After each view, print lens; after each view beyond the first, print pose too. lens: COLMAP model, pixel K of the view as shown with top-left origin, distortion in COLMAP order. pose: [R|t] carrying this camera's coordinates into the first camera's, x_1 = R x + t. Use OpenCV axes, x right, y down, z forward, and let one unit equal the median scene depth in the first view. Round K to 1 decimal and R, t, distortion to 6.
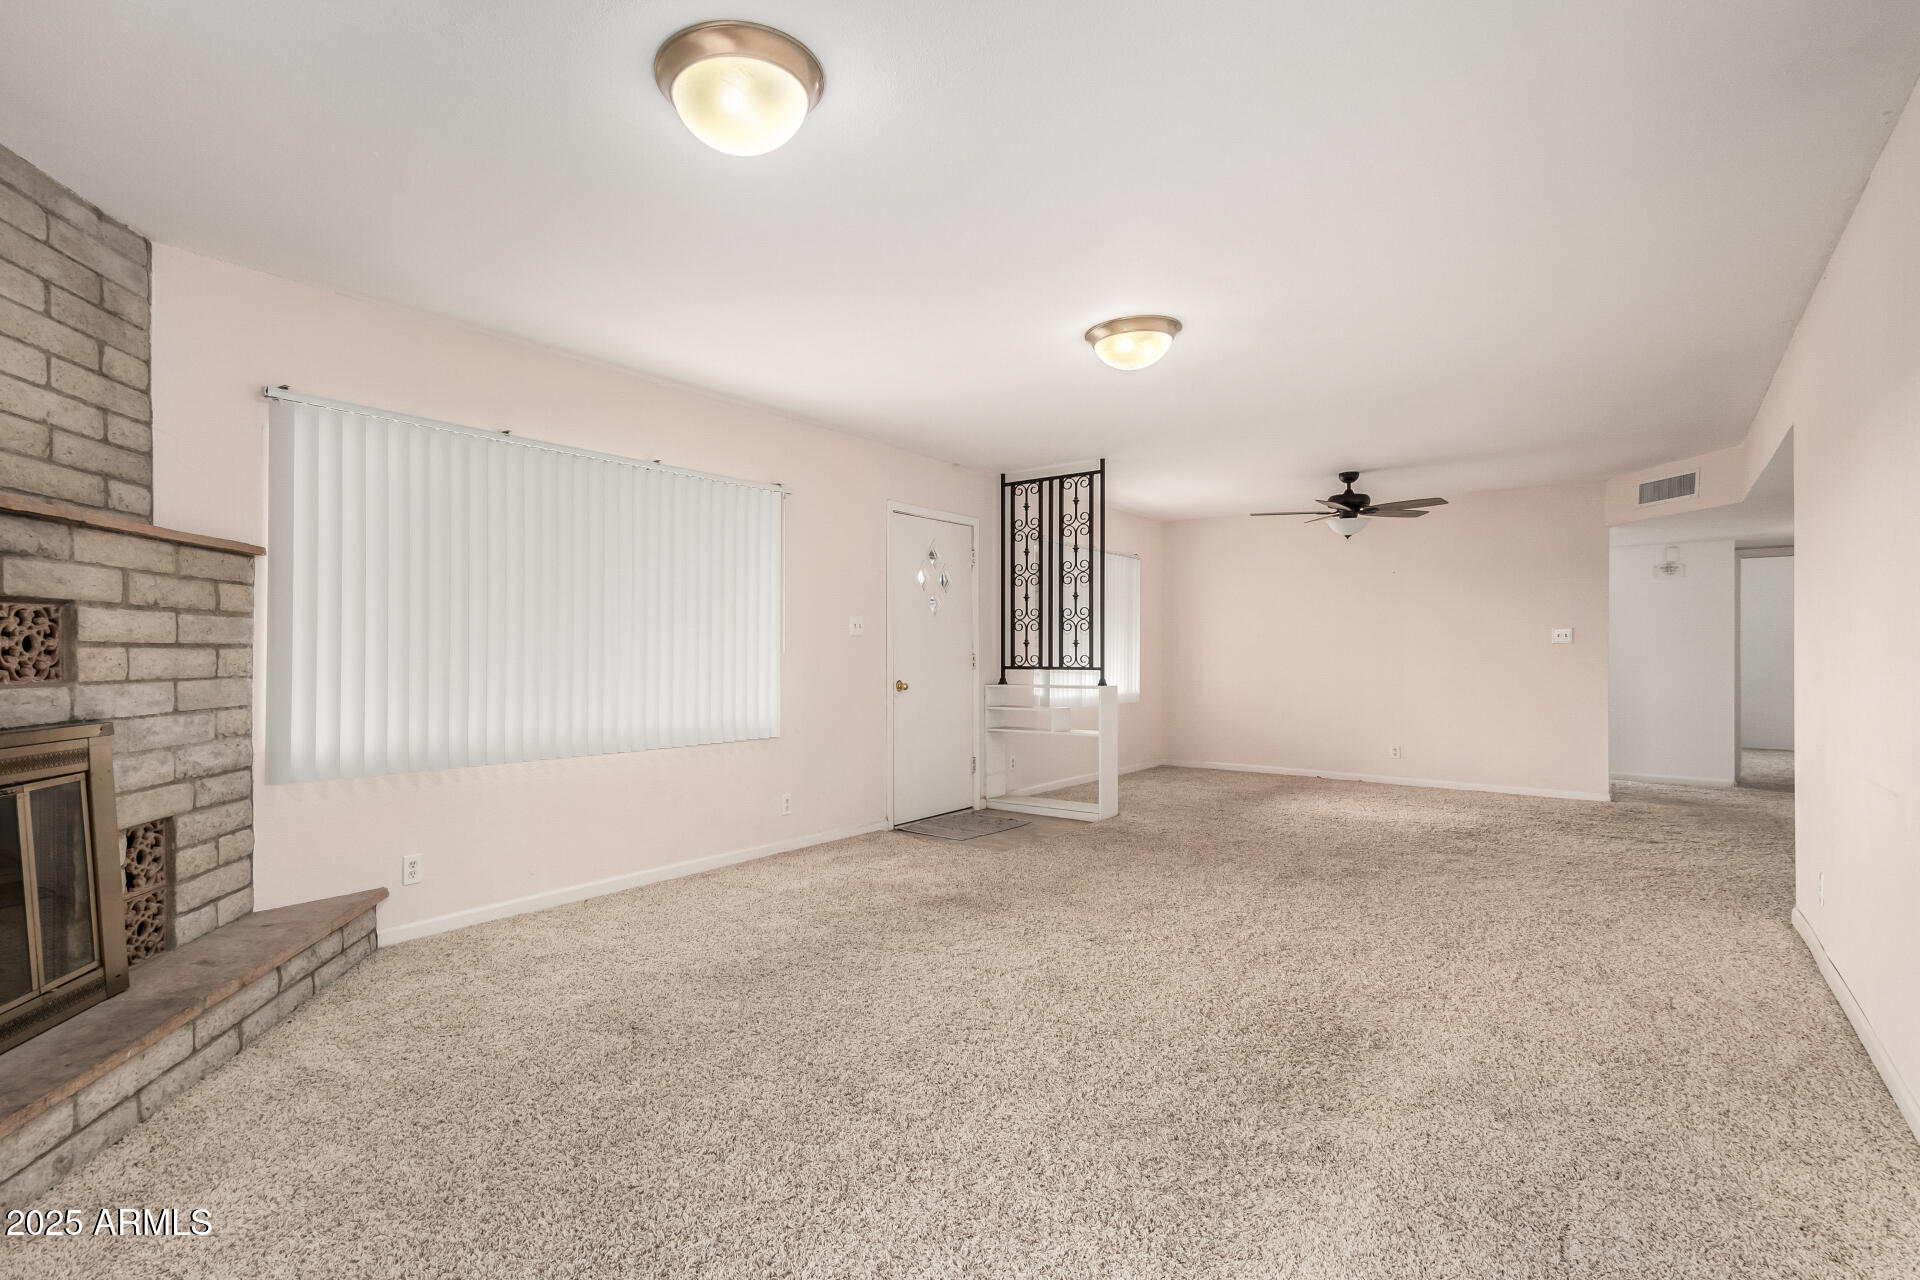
lens RADIAL K [[882.5, 0, 949.4], [0, 882.5, 642.5], [0, 0, 1]] dist [-0.017135, 0.000429]
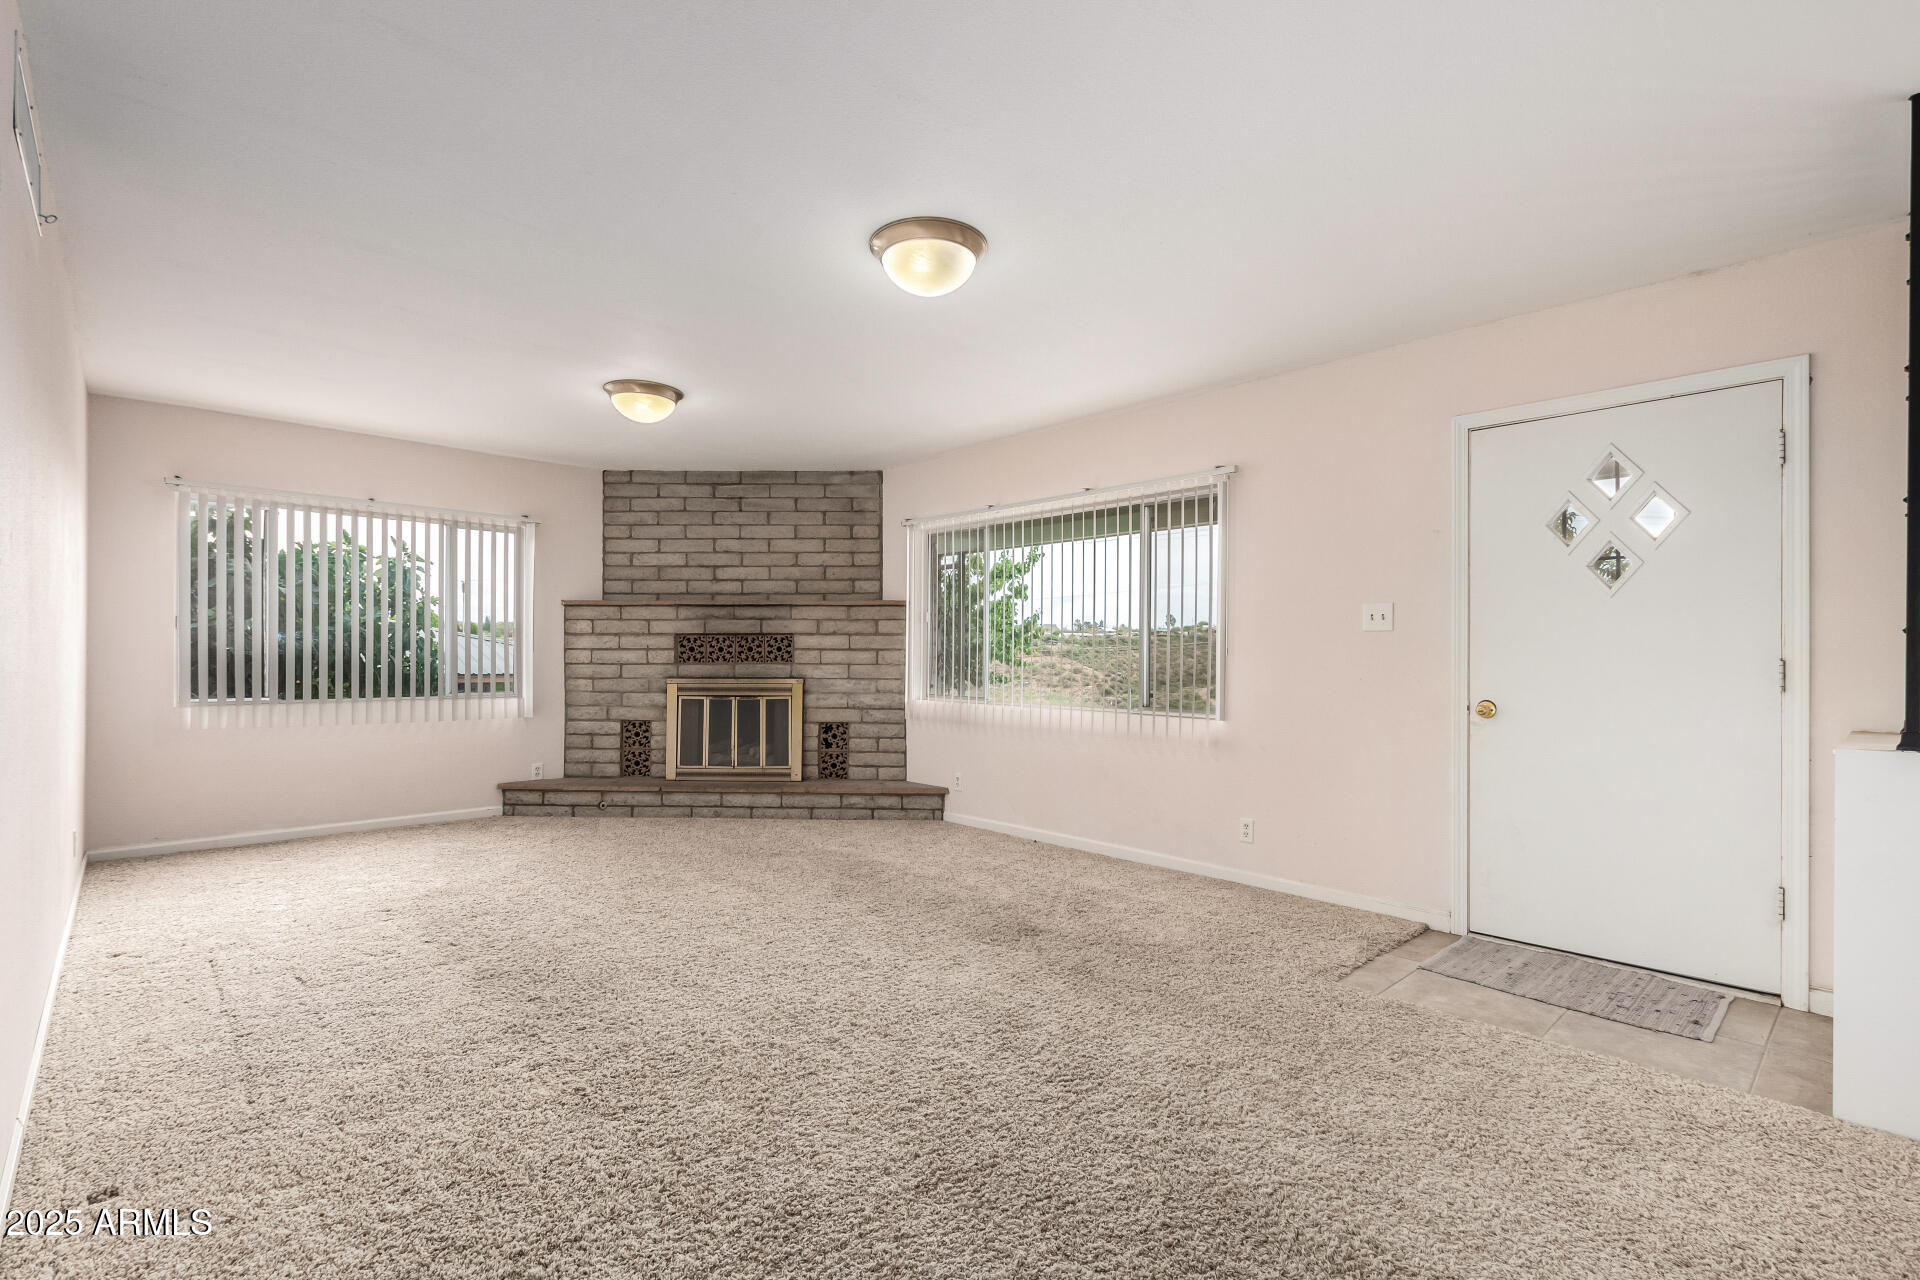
lens RADIAL K [[882.5, 0, 949.4], [0, 882.5, 642.5], [0, 0, 1]] dist [-0.017135, 0.000429]
pose [[-0.157287, -0.011357, -0.987488, 1.433906], [0.006975, 0.999896, -0.012610, 0.016337], [0.987528, -0.008871, -0.157192, 1.666573]]
